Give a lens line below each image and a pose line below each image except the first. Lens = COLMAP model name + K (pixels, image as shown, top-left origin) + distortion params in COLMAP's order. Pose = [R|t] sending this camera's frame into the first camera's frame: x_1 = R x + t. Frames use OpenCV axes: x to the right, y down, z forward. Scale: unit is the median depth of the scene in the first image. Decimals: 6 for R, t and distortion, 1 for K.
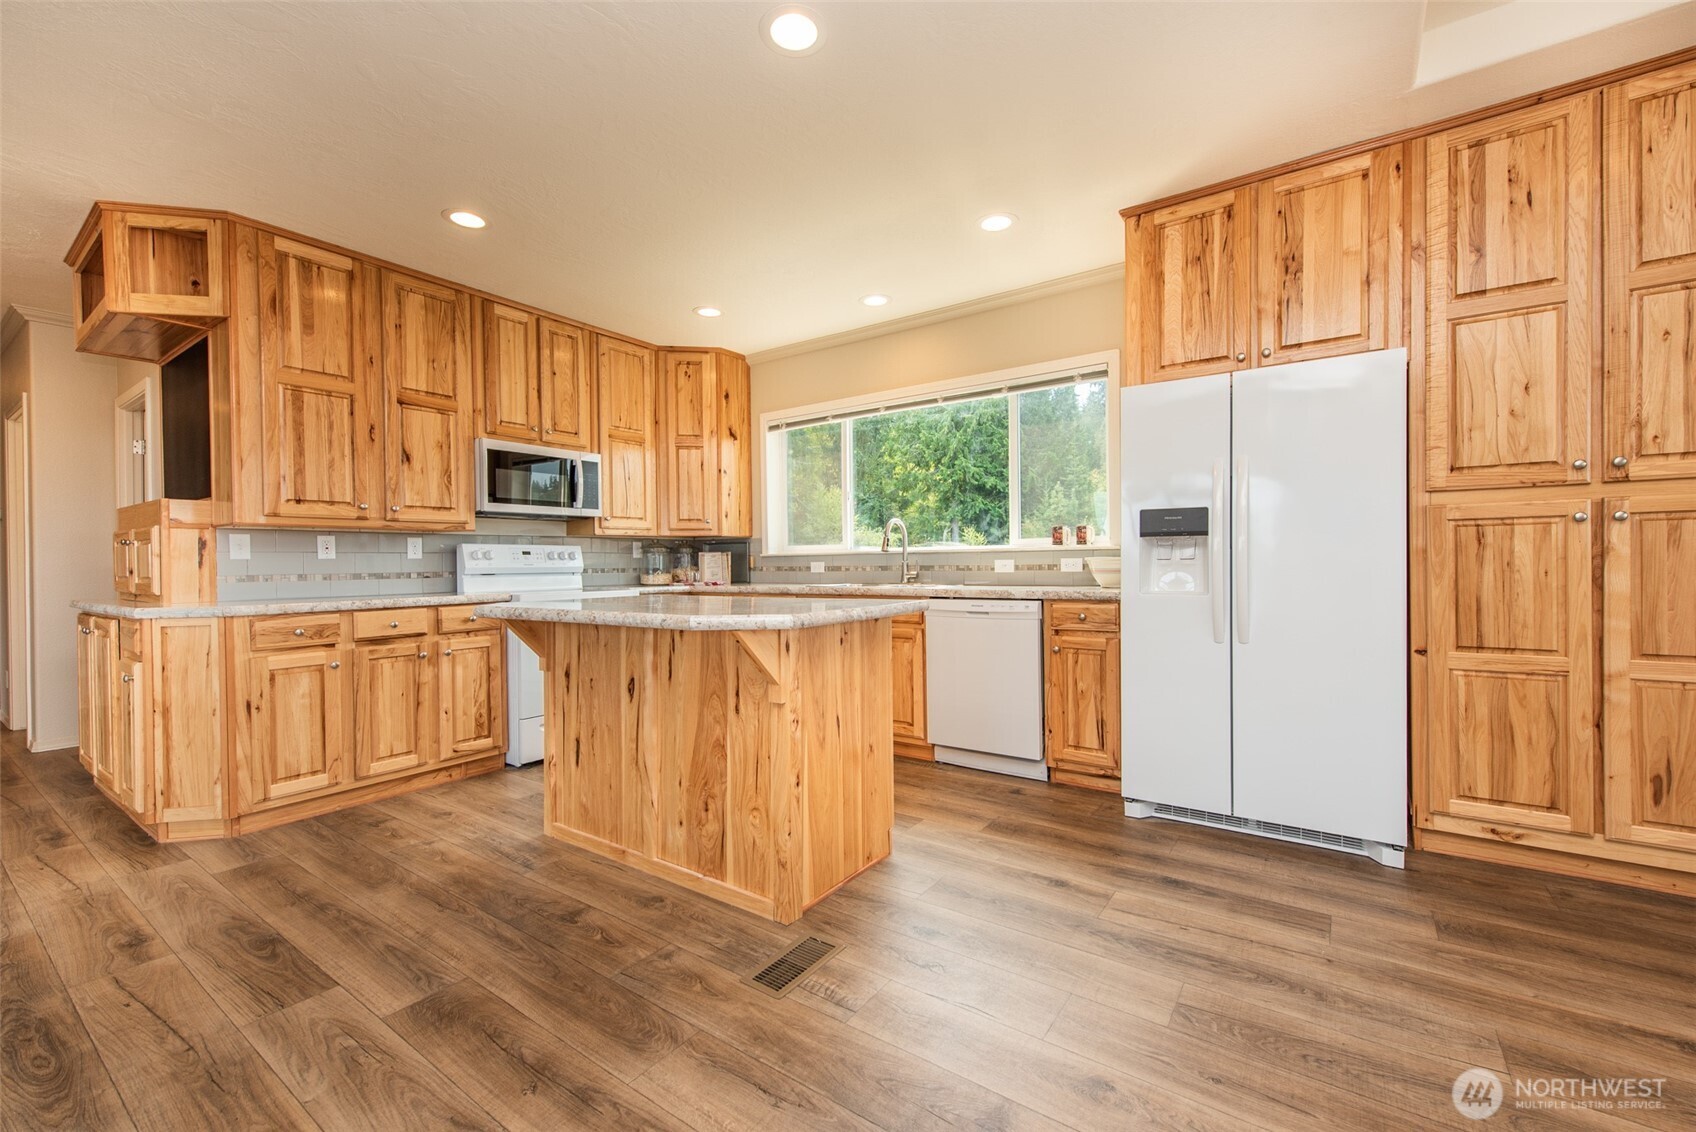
lens RADIAL K [[669.5, 0, 851.2], [0, 669.5, 566.4], [0, 0, 1]] dist [0.004503, -0.002779]
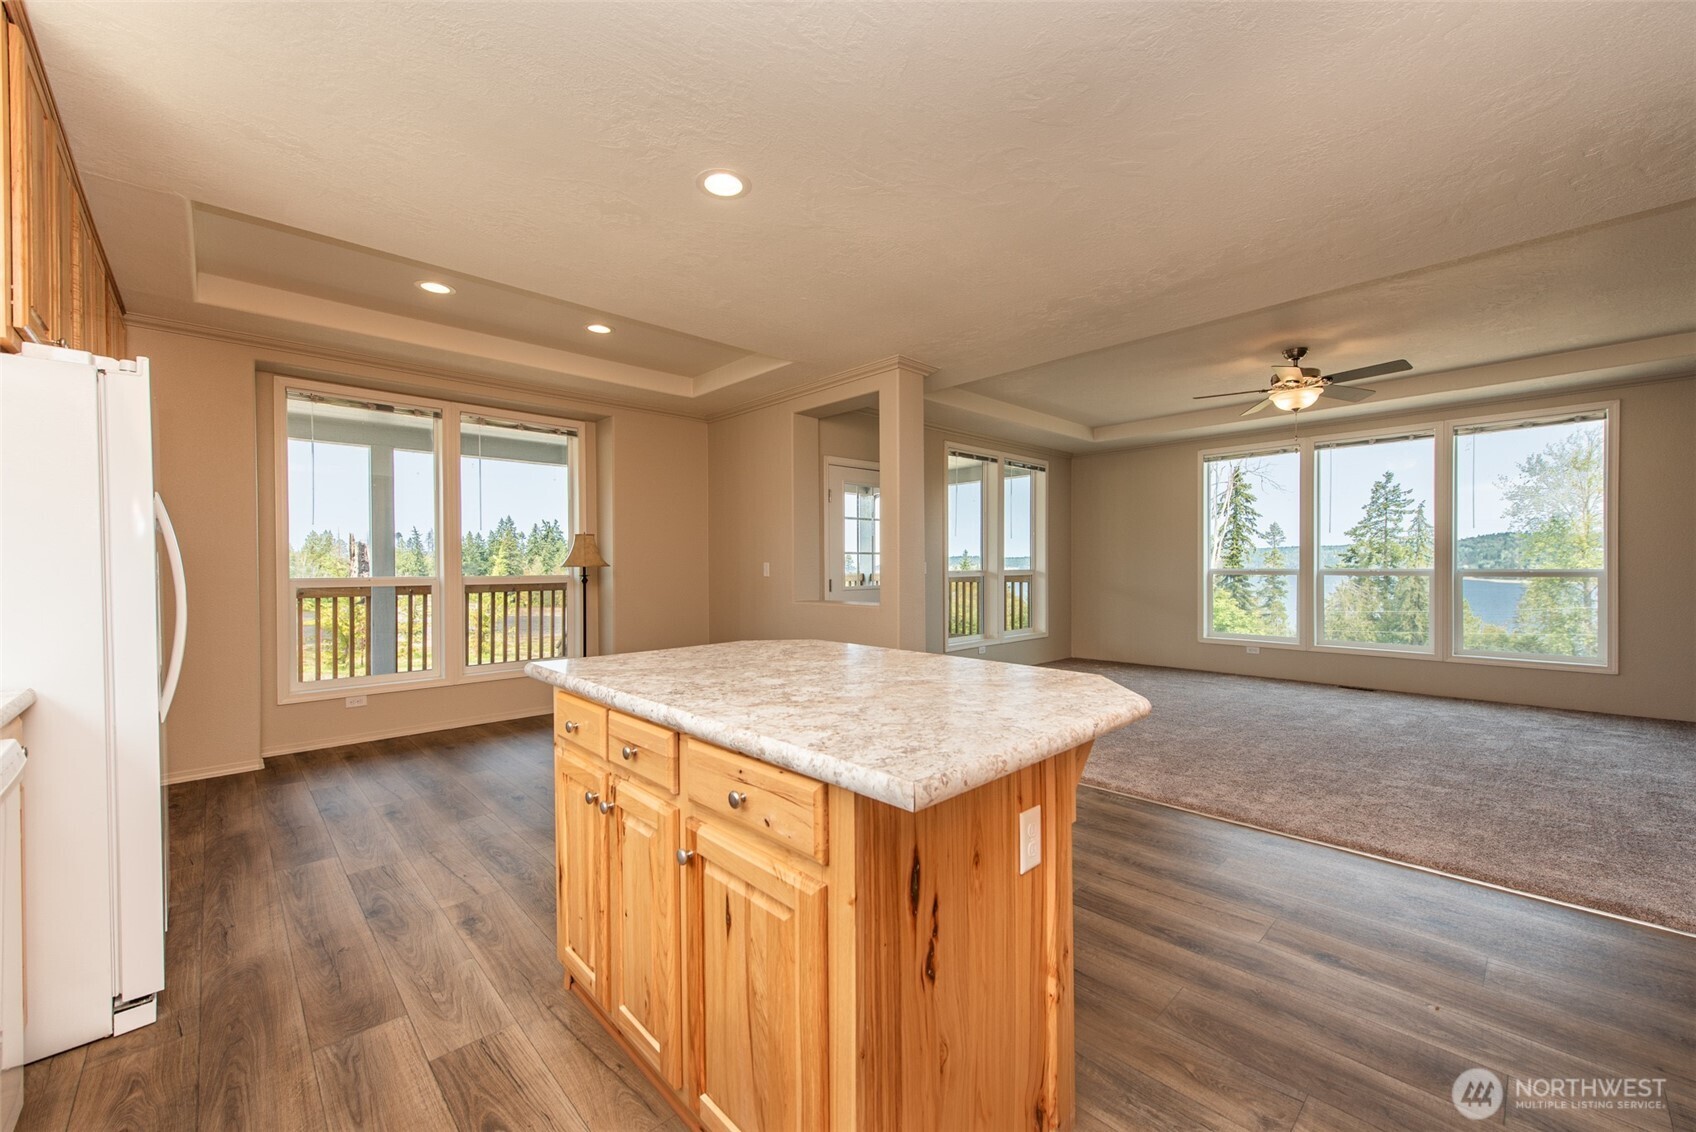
lens RADIAL K [[659.1, 0, 842.6], [0, 659.1, 573.2], [0, 0, 1]] dist [0.009500, -0.002426]
pose [[-0.978153, 0.016650, 0.207220, -0.299351], [0.020589, 0.999646, 0.016869, -0.043361], [-0.206866, 0.020767, -0.978149, 1.185336]]
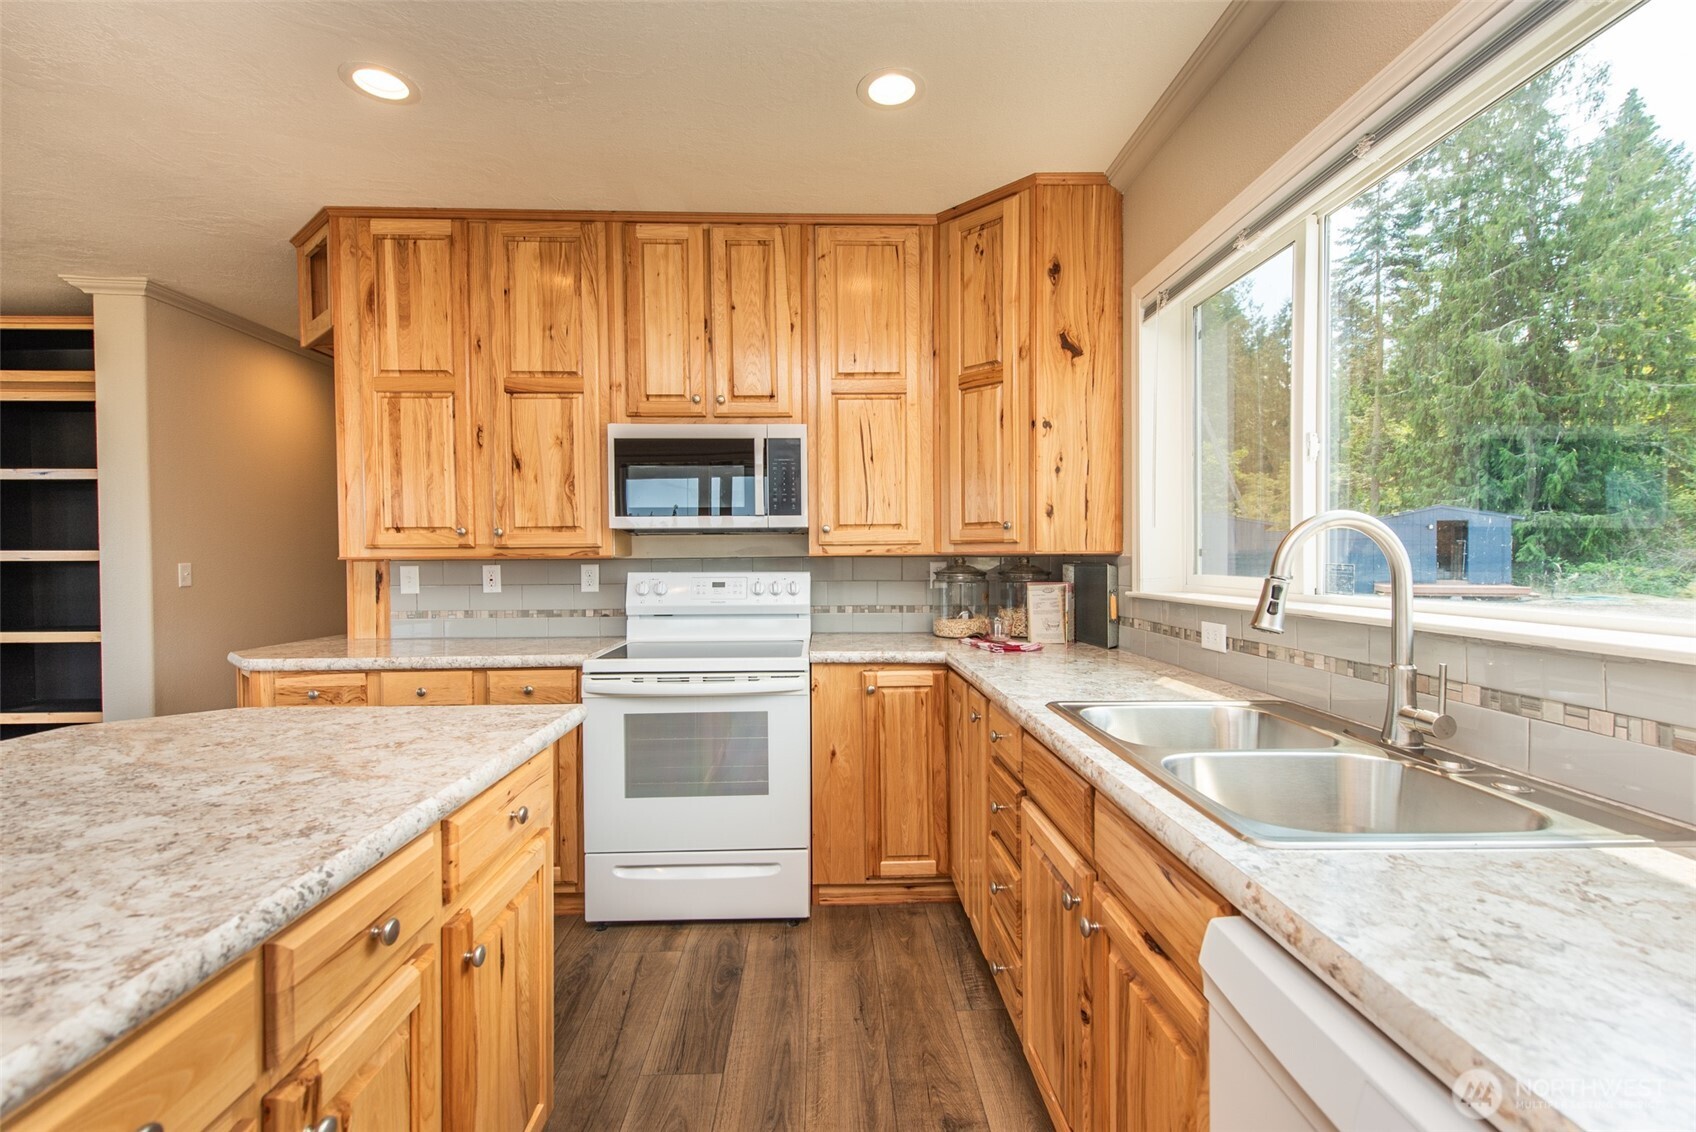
lens RADIAL K [[740.5, 0, 857.4], [0, 740.5, 564.4], [0, 0, 1]] dist [0.018405, 0.000190]
pose [[0.601965, 0.017949, -0.798321, 0.230182], [-0.007533, 0.999830, 0.016800, -0.062452], [0.798487, -0.004099, 0.601998, 0.763243]]
